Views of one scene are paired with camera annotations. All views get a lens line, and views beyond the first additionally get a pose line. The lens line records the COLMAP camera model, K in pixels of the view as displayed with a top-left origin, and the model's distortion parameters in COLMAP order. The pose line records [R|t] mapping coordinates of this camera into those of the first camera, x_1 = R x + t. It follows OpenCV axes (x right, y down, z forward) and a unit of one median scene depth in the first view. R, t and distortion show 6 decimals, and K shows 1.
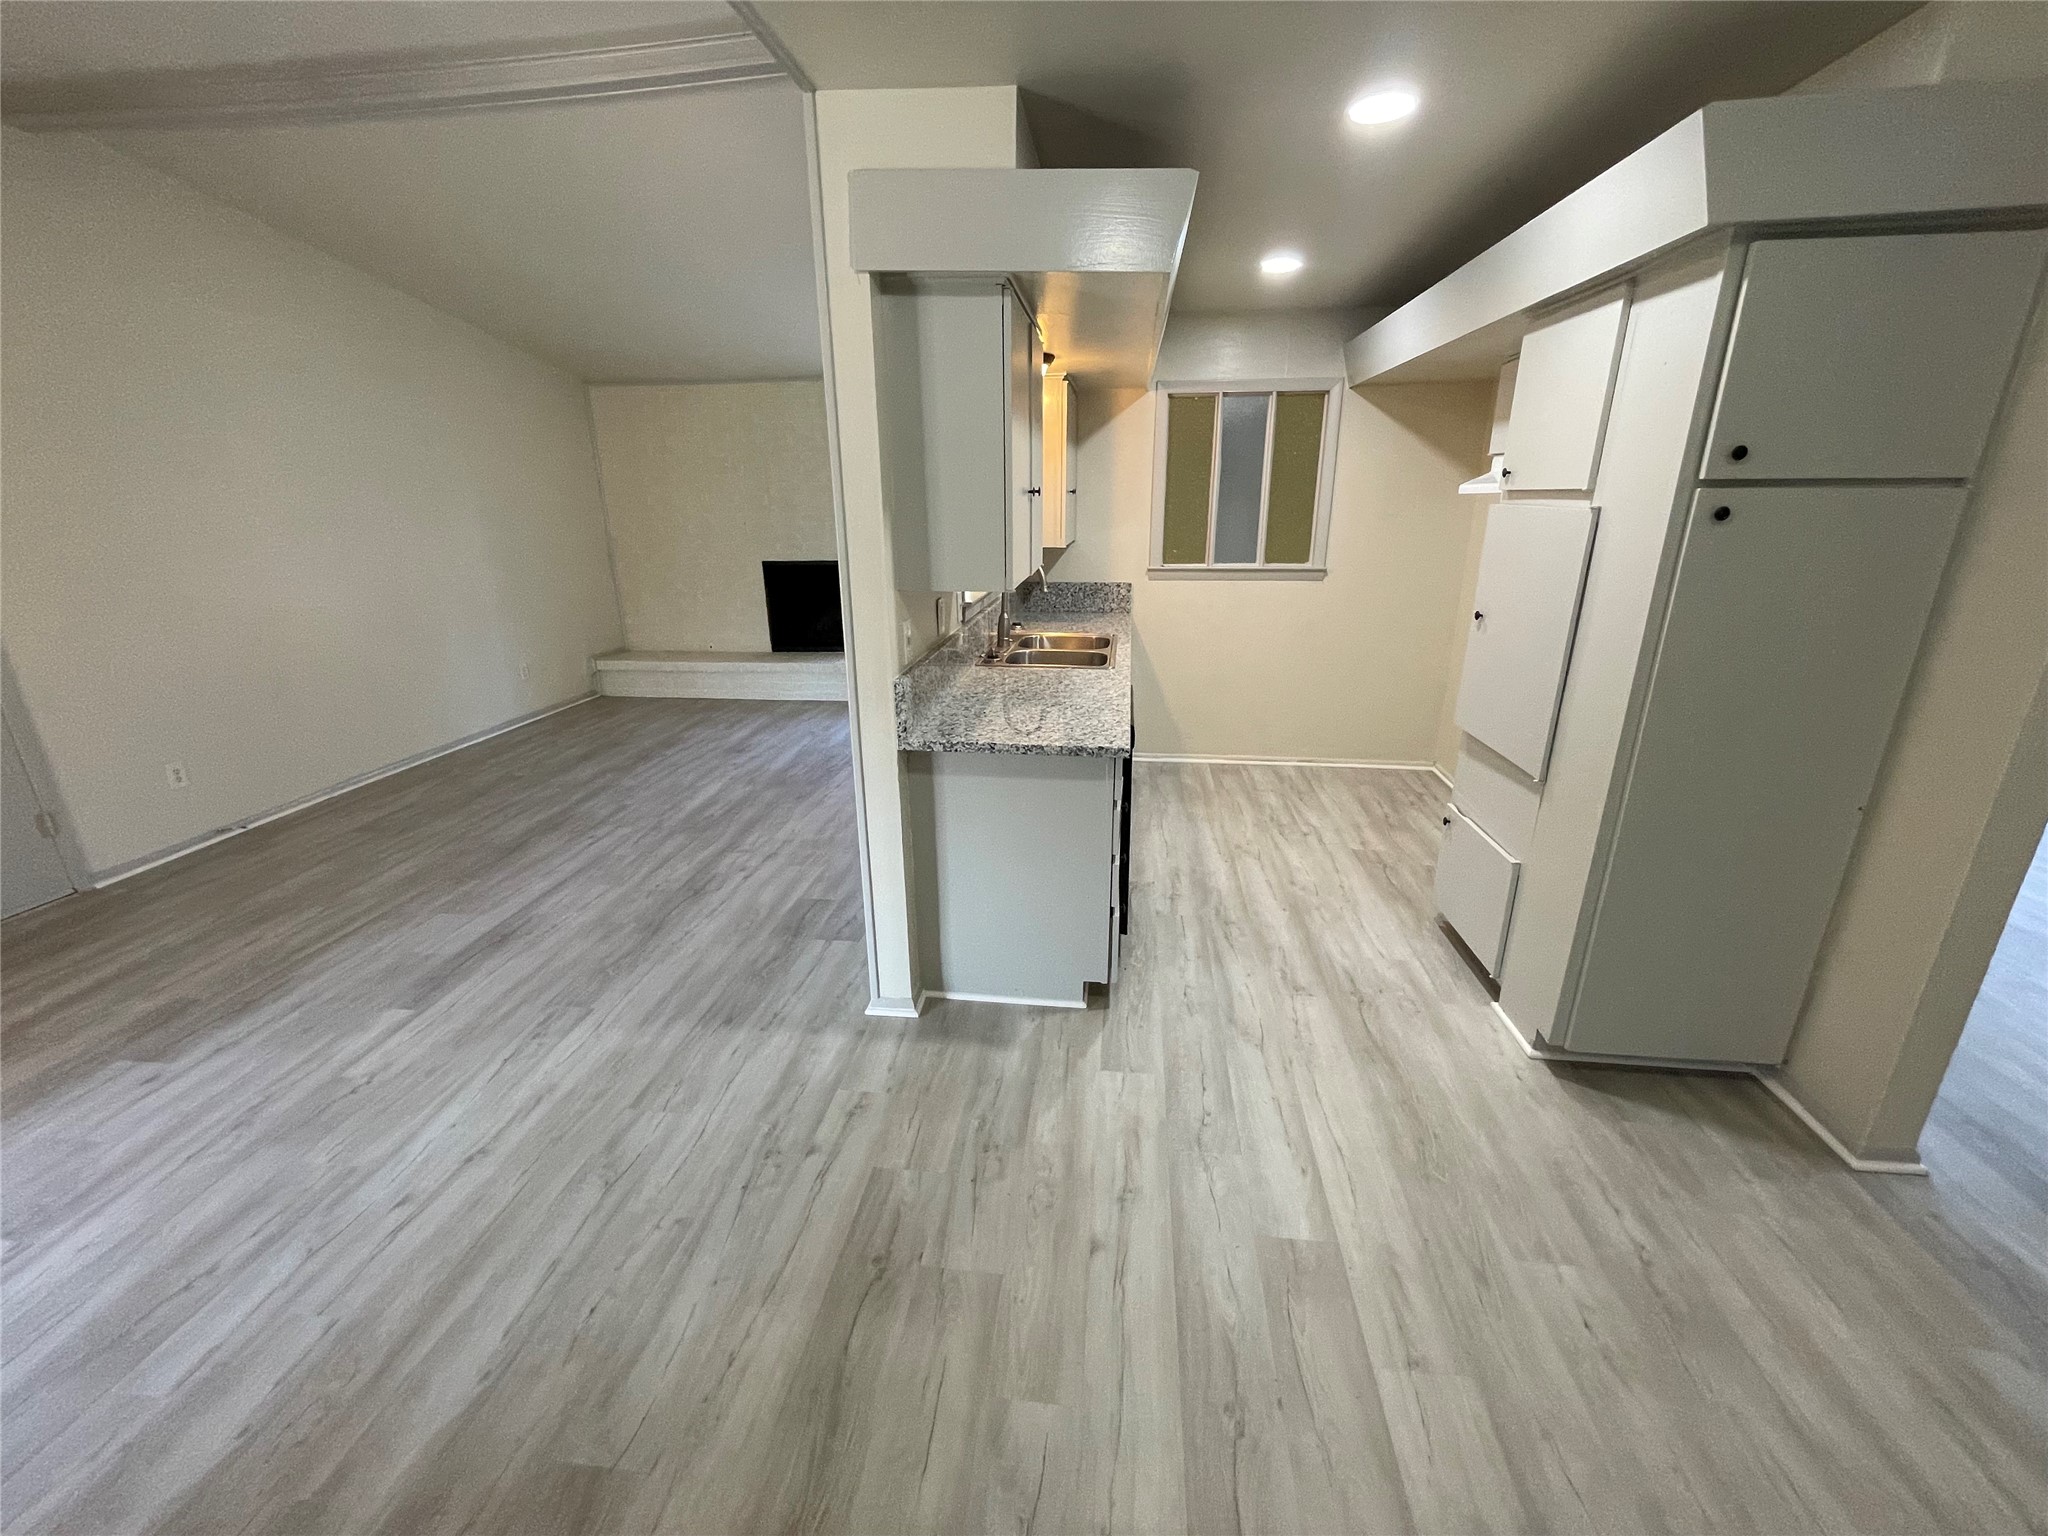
lens RADIAL K [[831.5, 0, 1021.9], [0, 831.5, 764.8], [0, 0, 1]] dist [-0.000907, -0.000056]
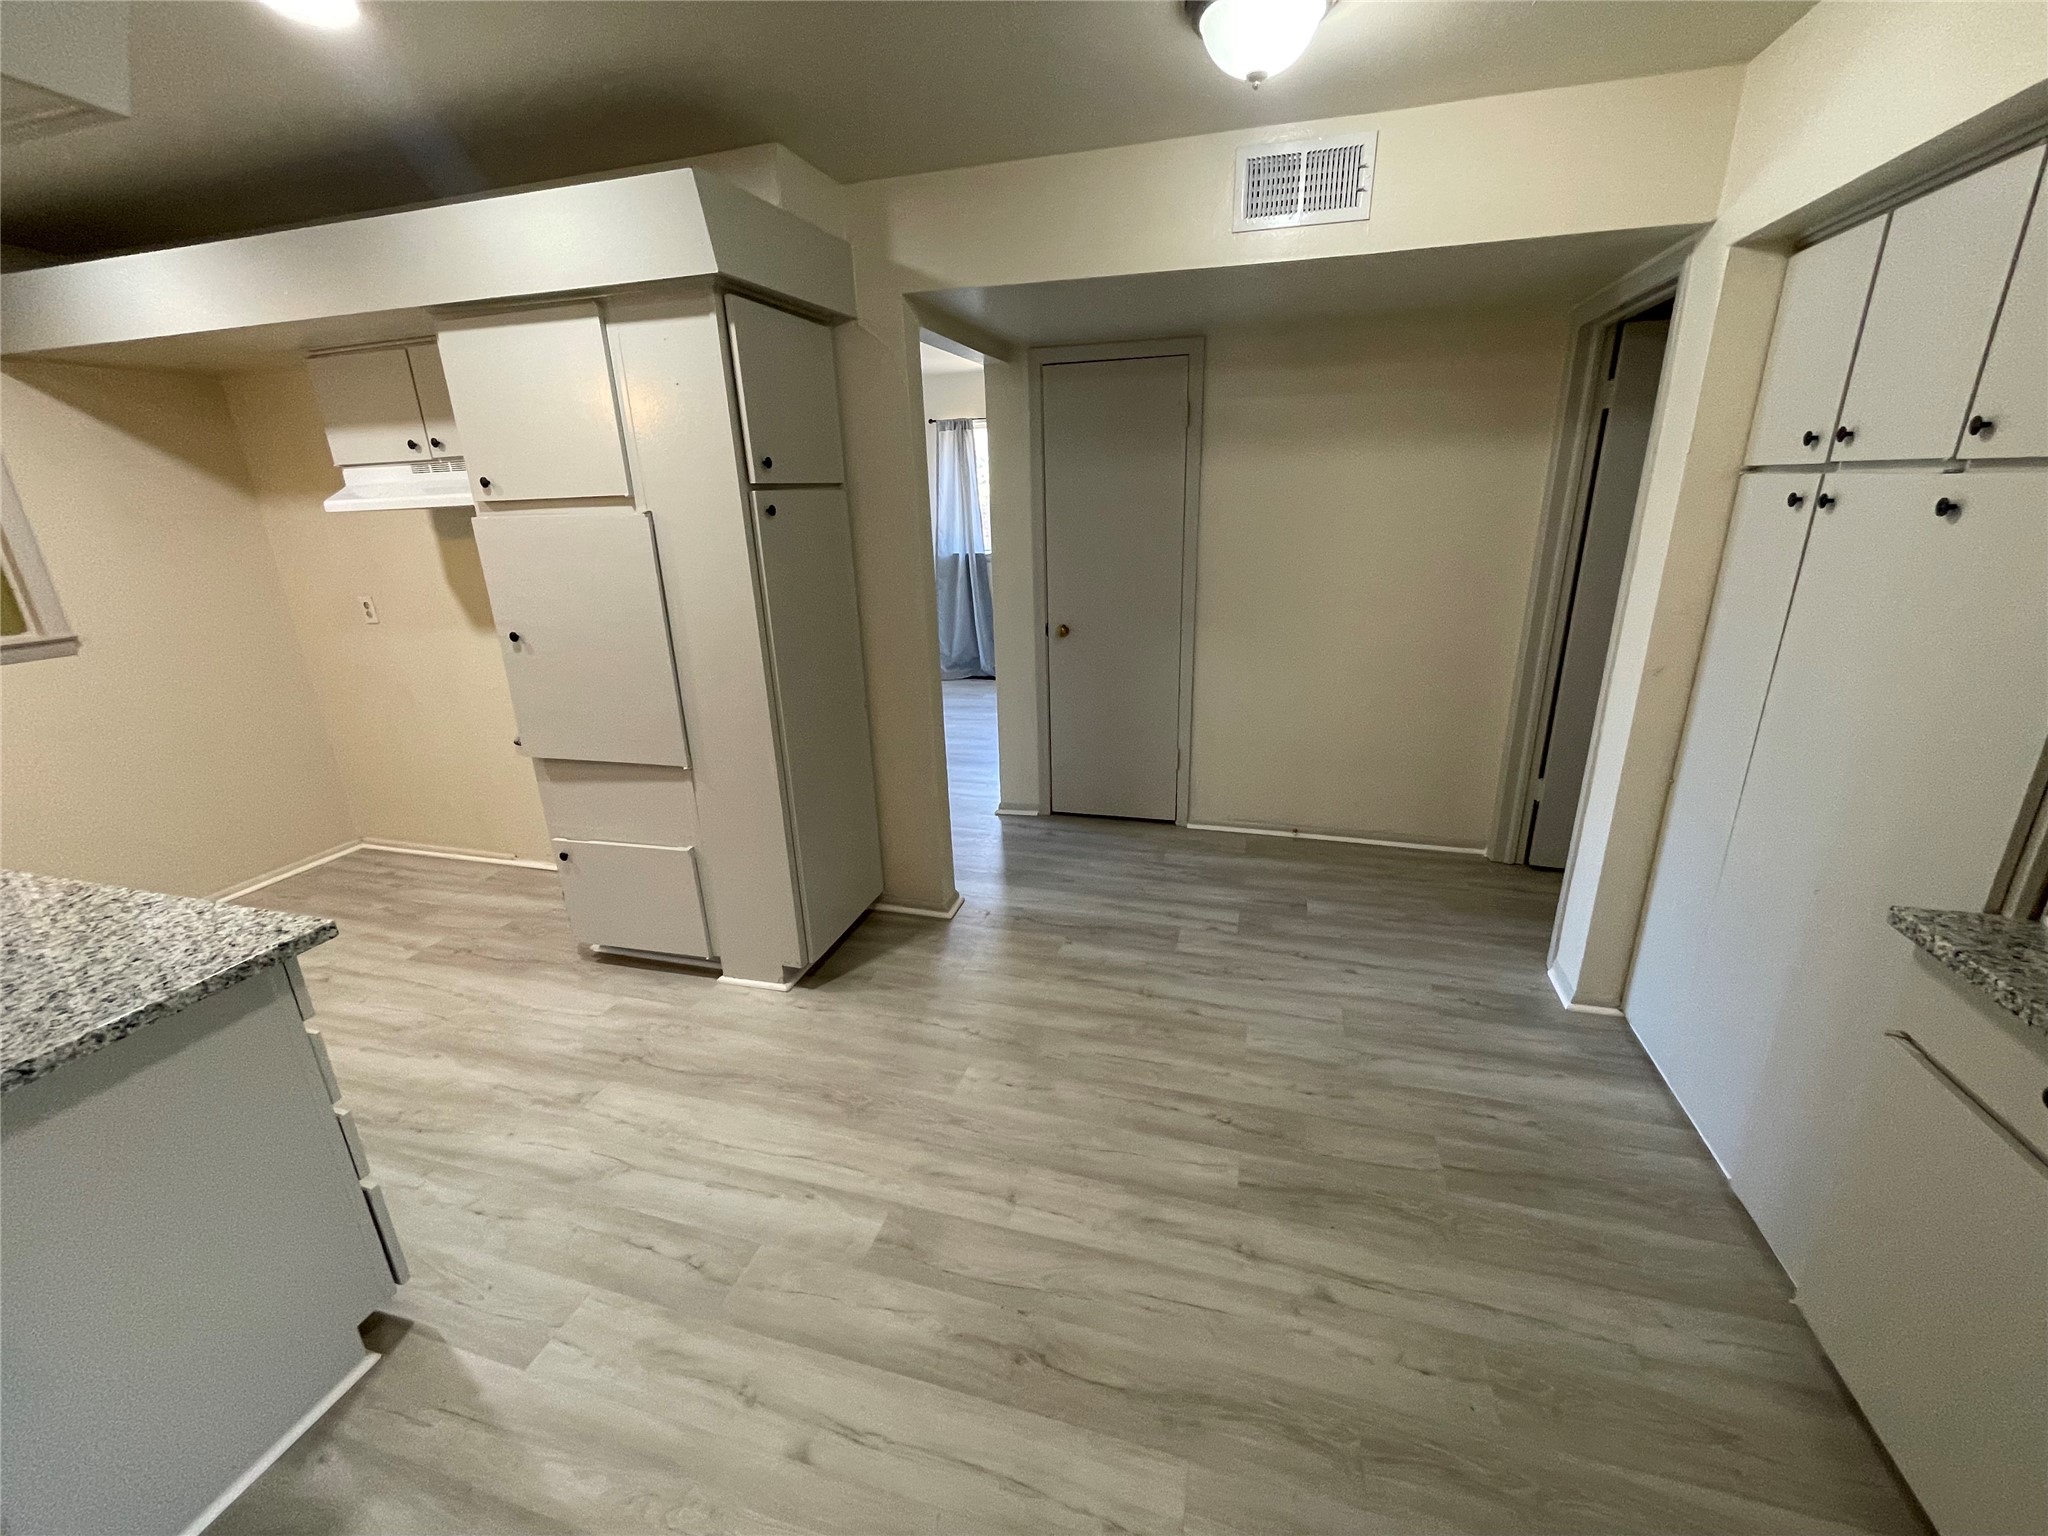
lens RADIAL K [[831.5, 0, 1023.4], [0, 831.5, 769.0], [0, 0, 1]] dist [-0.000907, -0.000056]
pose [[0.160012, -0.312746, 0.936262, -0.319893], [0.336410, 0.908980, 0.246139, -0.099919], [-0.928022, 0.275582, 0.250658, 0.340785]]
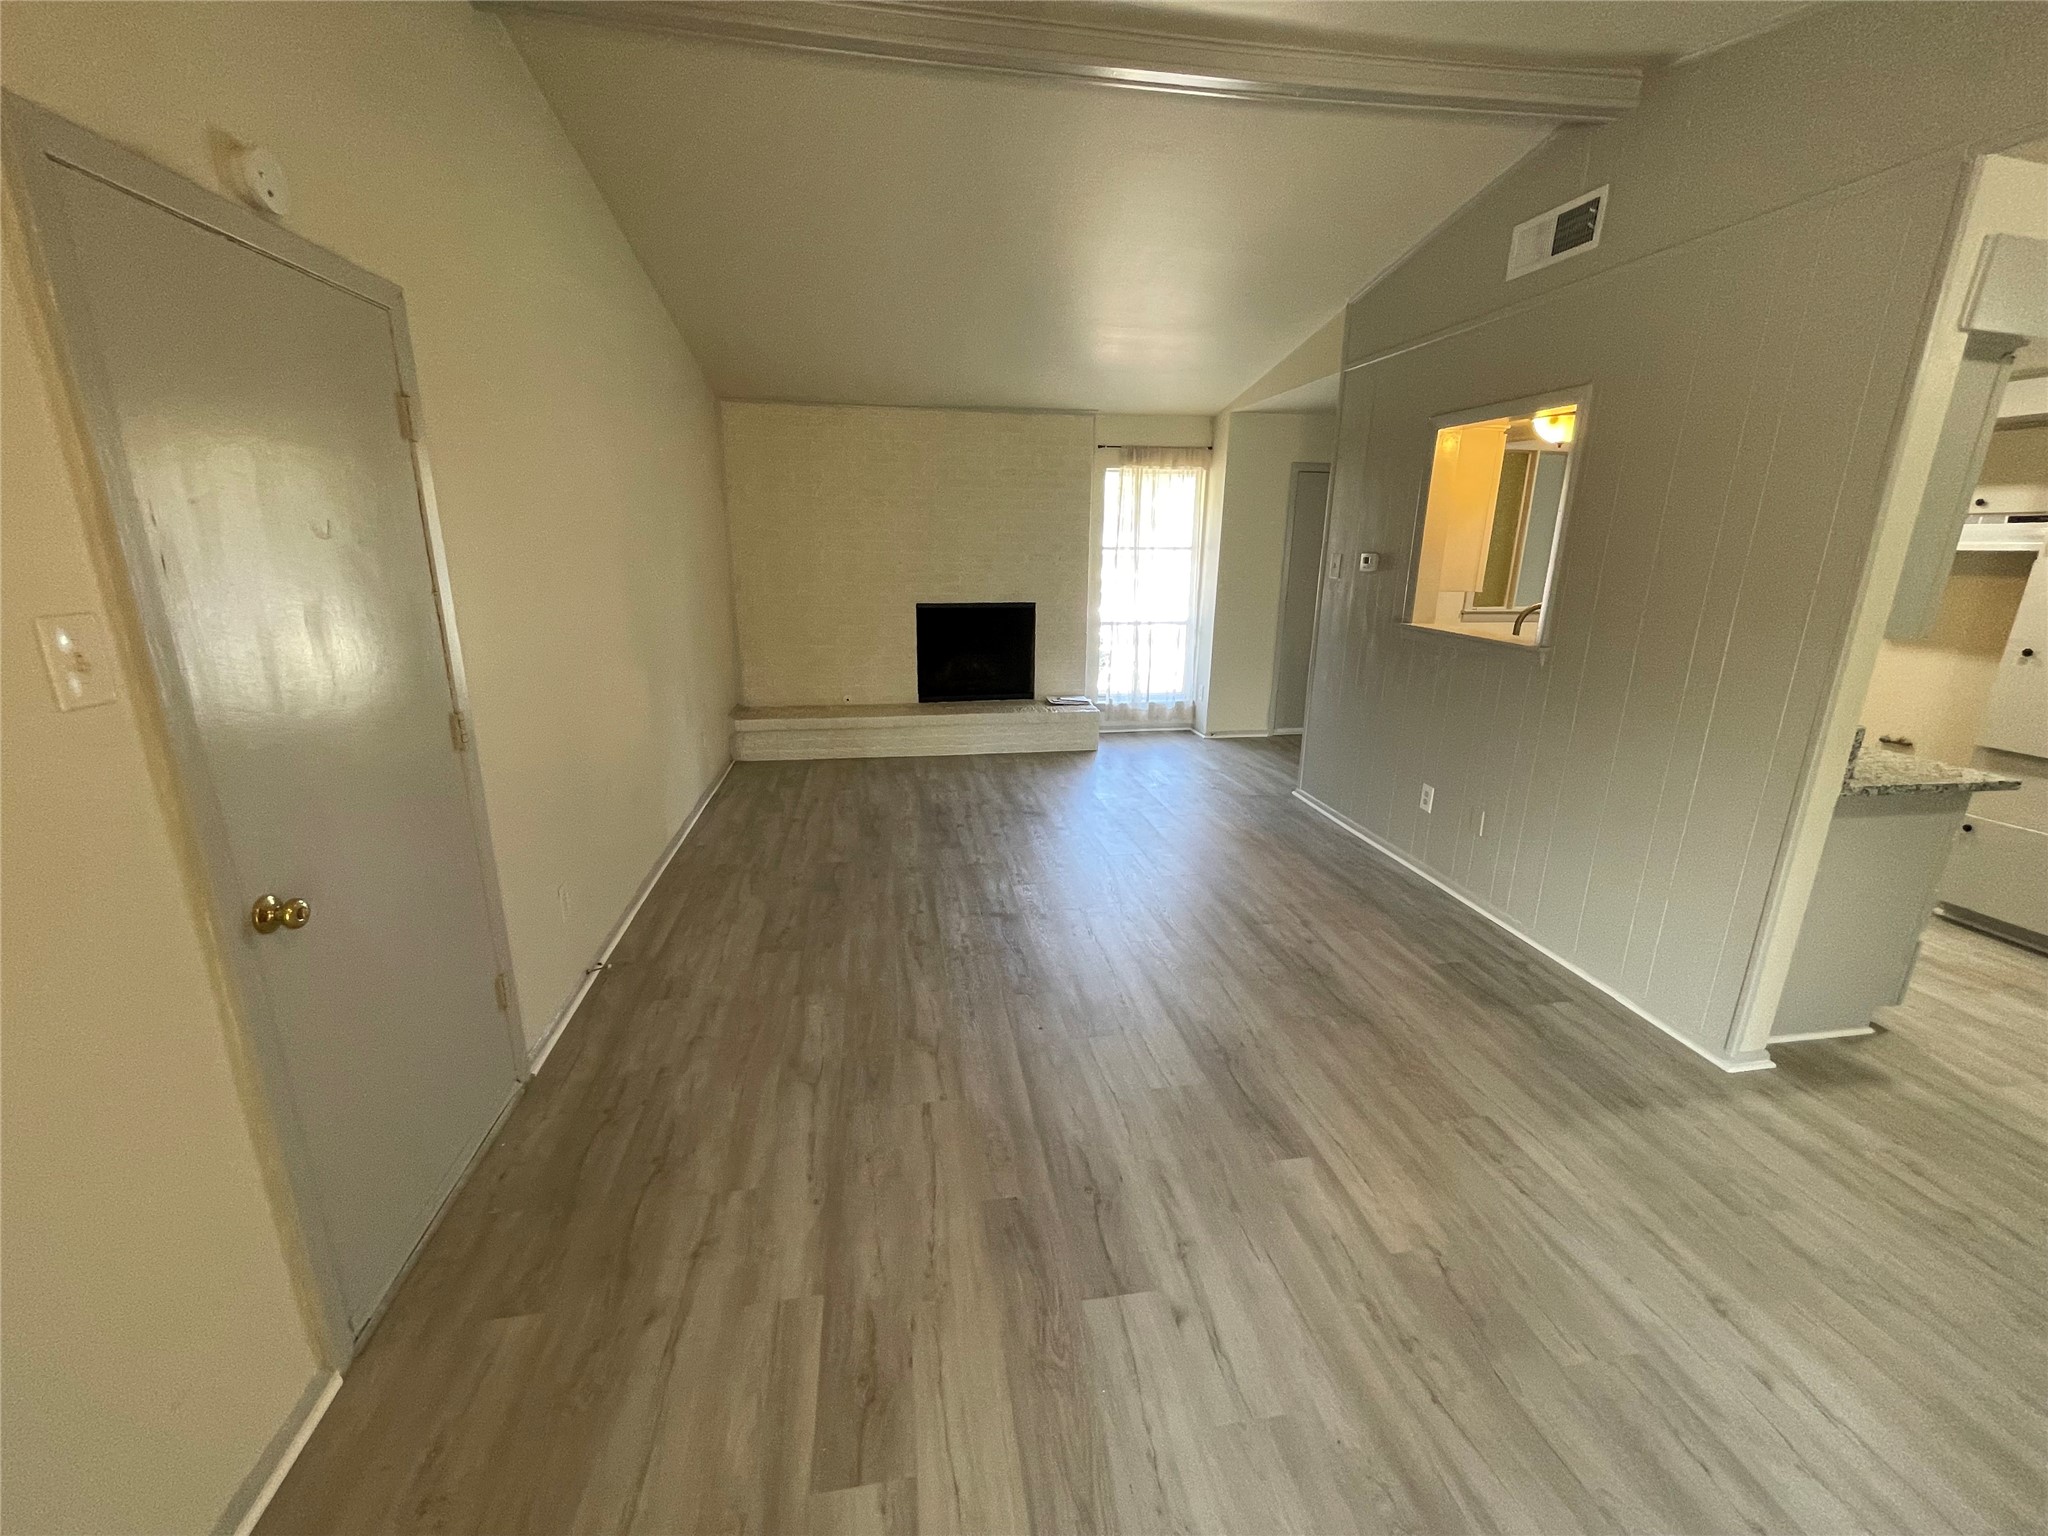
lens RADIAL K [[831.5, 0, 1029.6], [0, 831.5, 766.3], [0, 0, 1]] dist [-0.000907, -0.000056]
pose [[0.957985, -0.055606, 0.281377, -1.383245], [0.067672, 0.997150, -0.033339, -0.088795], [-0.278721, 0.050979, 0.959018, 0.318551]]
